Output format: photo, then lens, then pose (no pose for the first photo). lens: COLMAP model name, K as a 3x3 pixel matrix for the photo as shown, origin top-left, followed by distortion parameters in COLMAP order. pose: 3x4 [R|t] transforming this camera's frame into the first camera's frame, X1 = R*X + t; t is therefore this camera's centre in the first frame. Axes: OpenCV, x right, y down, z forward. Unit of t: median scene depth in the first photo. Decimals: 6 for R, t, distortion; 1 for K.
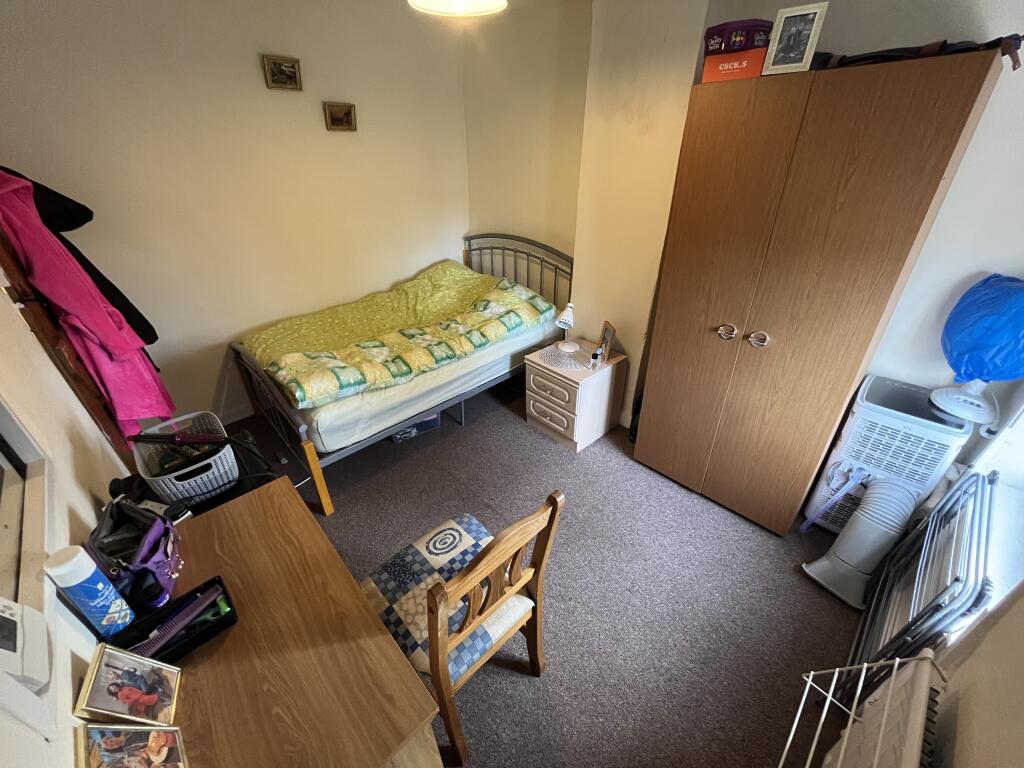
lens RADIAL K [[411.1, 0, 515.1], [0, 411.1, 382.8], [0, 0, 1]] dist [-0.002548, 0.001169]
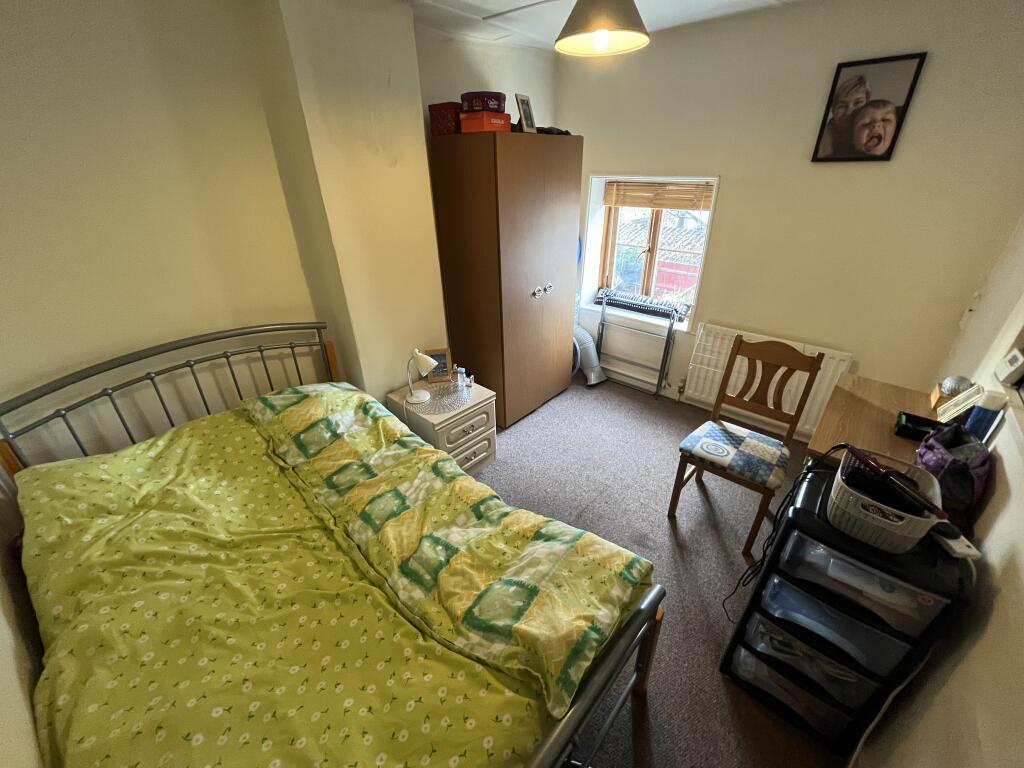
lens RADIAL K [[411.1, 0, 513.7], [0, 411.1, 383.1], [0, 0, 1]] dist [-0.002548, 0.001169]
pose [[-0.084446, -0.456052, 0.885937, -0.726923], [0.506824, 0.745849, 0.432249, -0.426849], [-0.857904, 0.485516, 0.168154, 0.722755]]
